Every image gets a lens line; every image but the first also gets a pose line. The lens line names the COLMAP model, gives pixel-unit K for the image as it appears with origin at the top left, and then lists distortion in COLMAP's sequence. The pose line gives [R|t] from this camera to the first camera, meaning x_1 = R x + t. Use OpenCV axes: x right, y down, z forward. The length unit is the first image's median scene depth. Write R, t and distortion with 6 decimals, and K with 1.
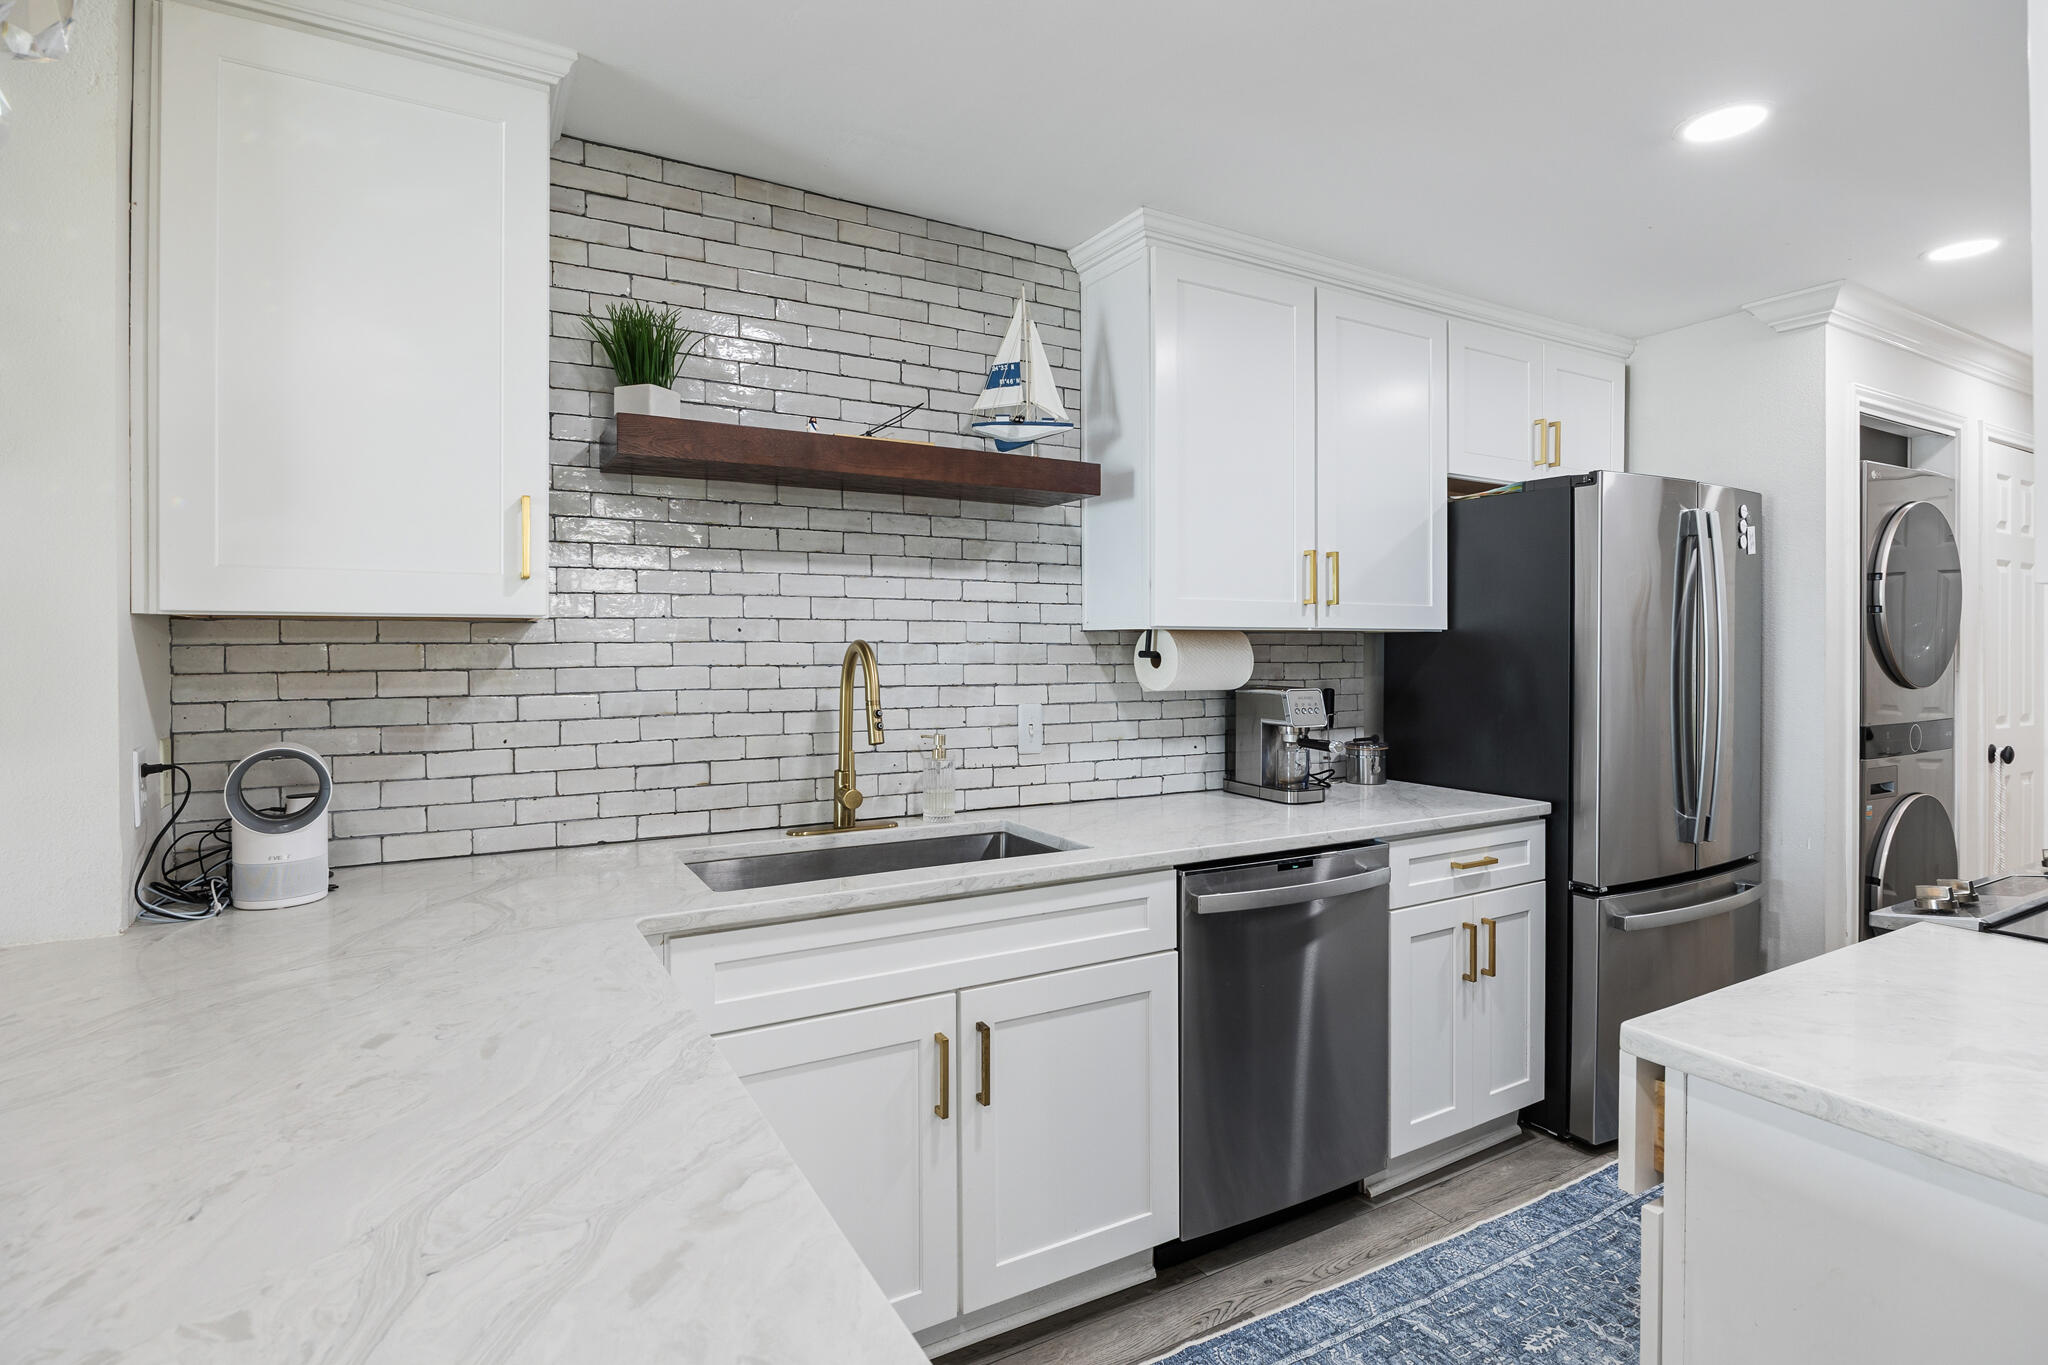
lens RADIAL K [[1019.1, 0, 1027.1], [0, 1019.1, 646.2], [0, 0, 1]] dist [-0.012528, 0.000559]
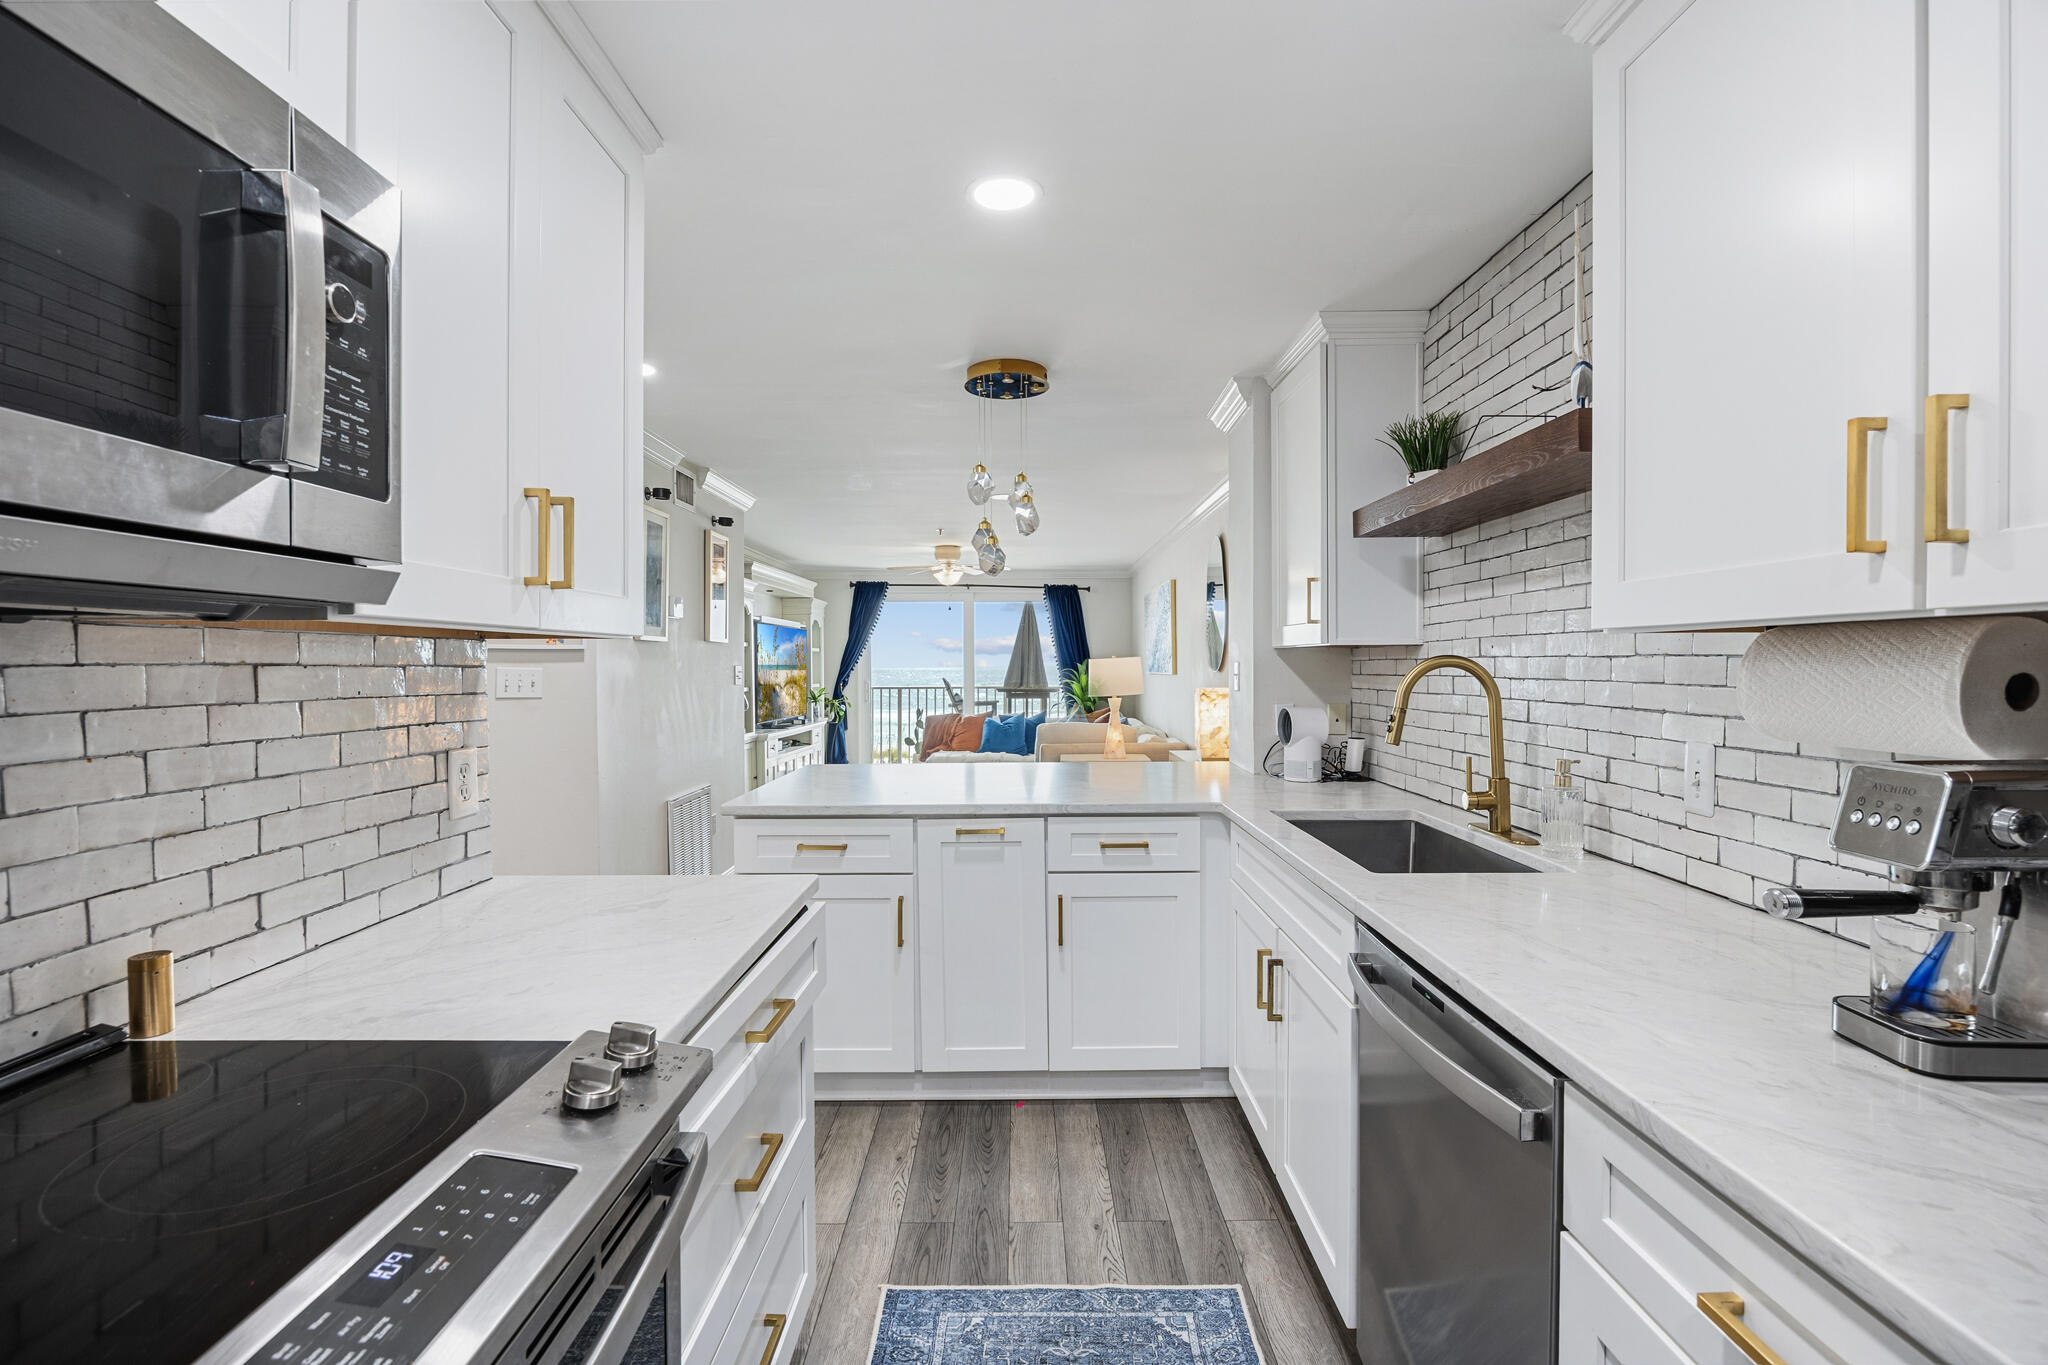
lens RADIAL K [[907.3, 0, 1036.8], [0, 907.3, 668.6], [0, 0, 1]] dist [-0.000193, -0.000431]
pose [[-0.490757, 0.006890, -0.871269, 0.760030], [-0.000303, 0.999967, 0.008079, 0.001182], [0.871297, 0.004229, -0.490739, 0.903792]]
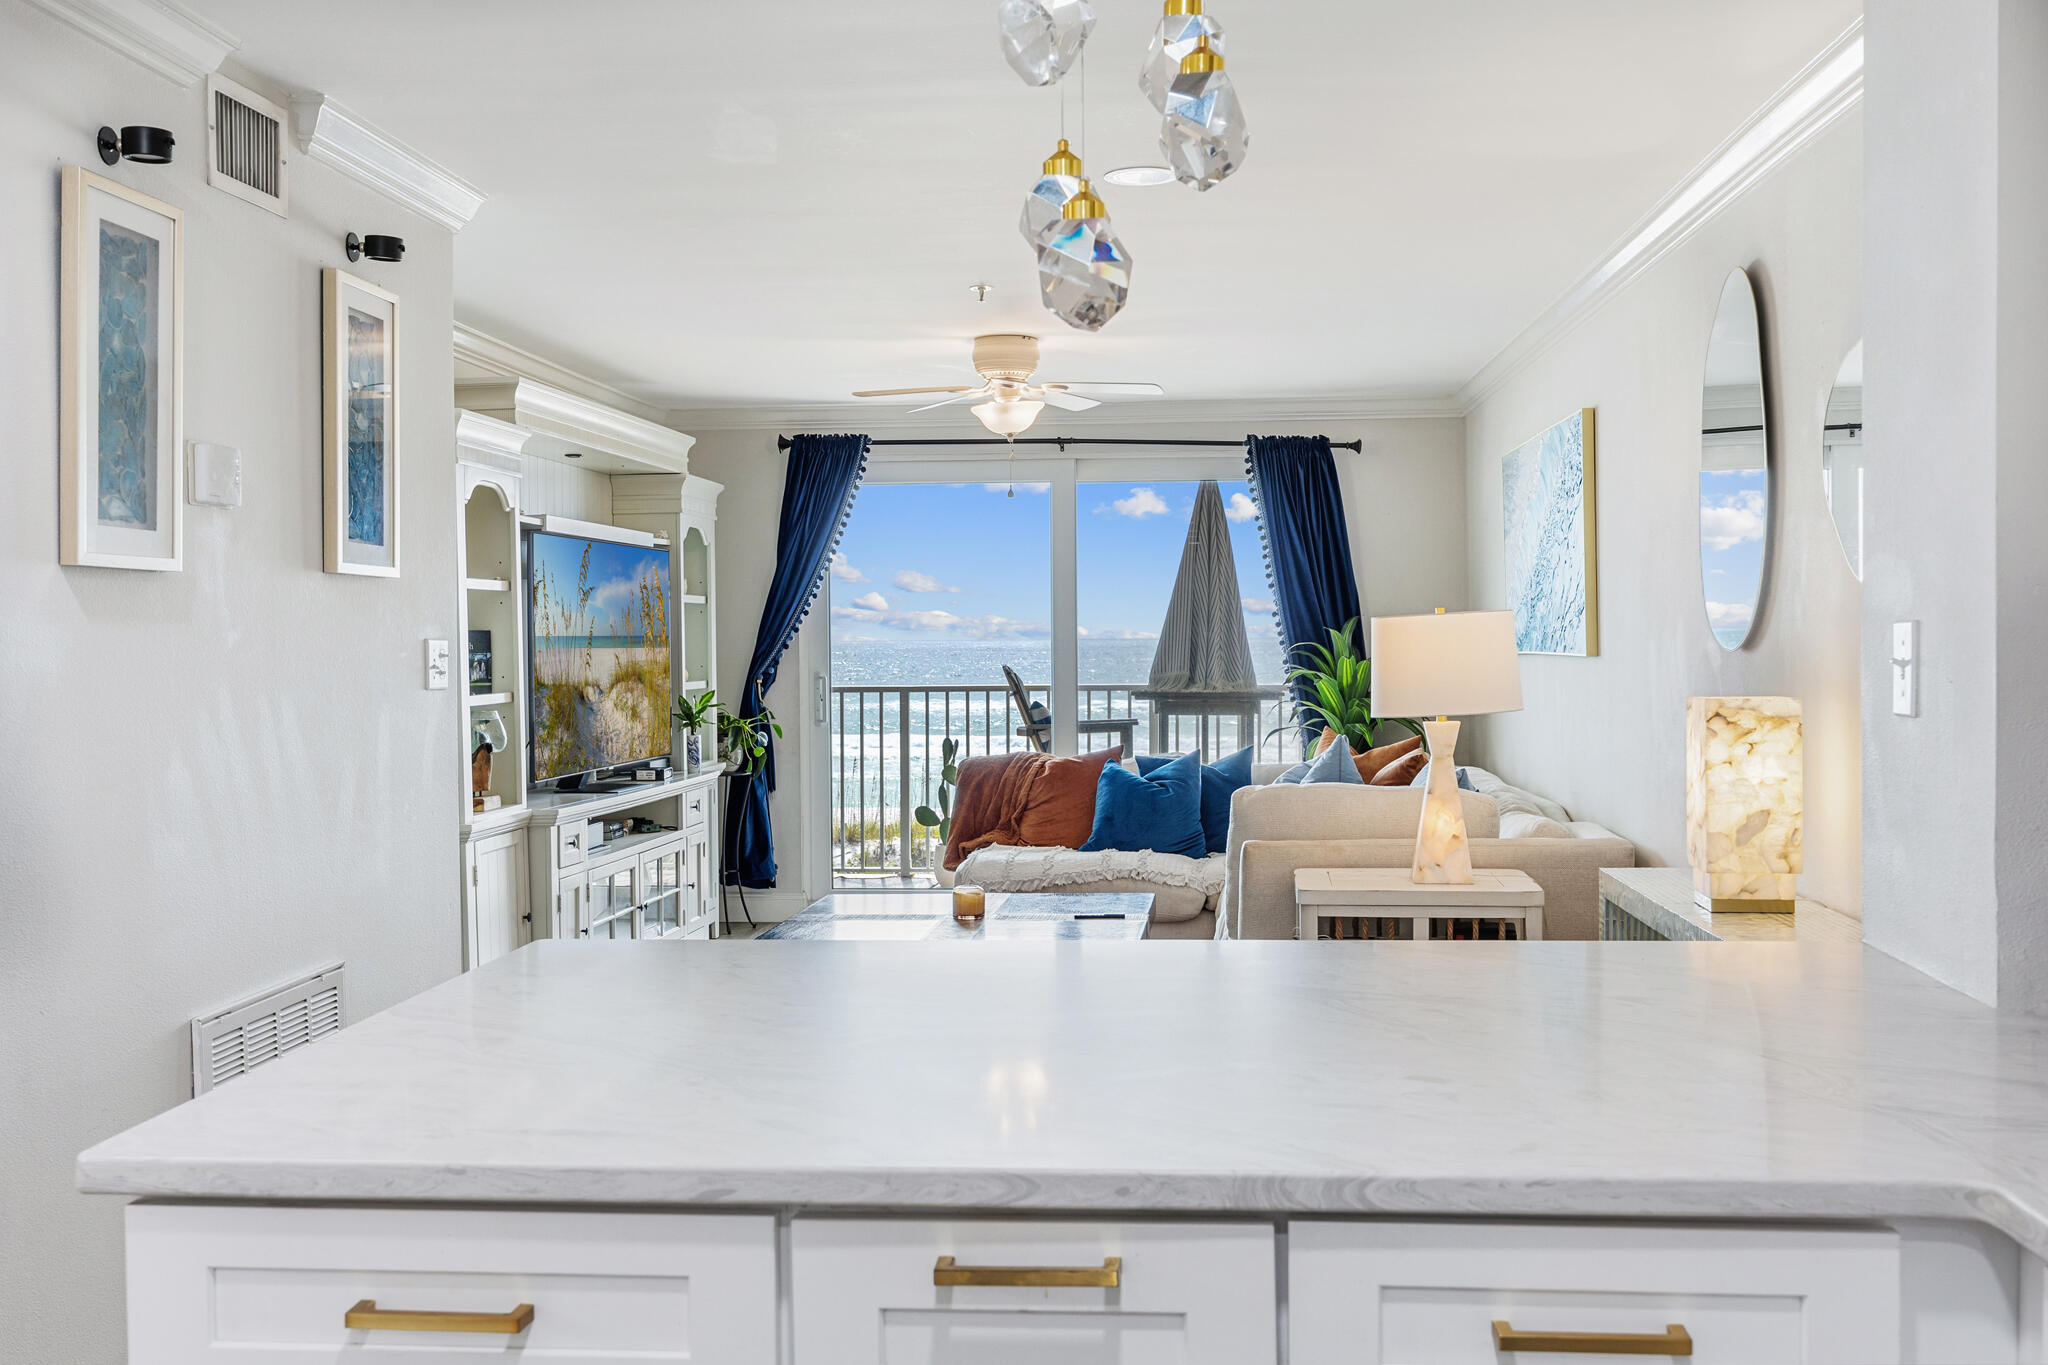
lens RADIAL K [[1952.2, 0, 1053.7], [0, 1952.2, 645.9], [0, 0, 1]] dist [-0.018335, 0.000000]
pose [[-0.565723, 0.010745, -0.824525, 0.367771], [0.004231, 0.999940, 0.010128, 0.002799], [0.824584, 0.002241, -0.565734, 0.676998]]
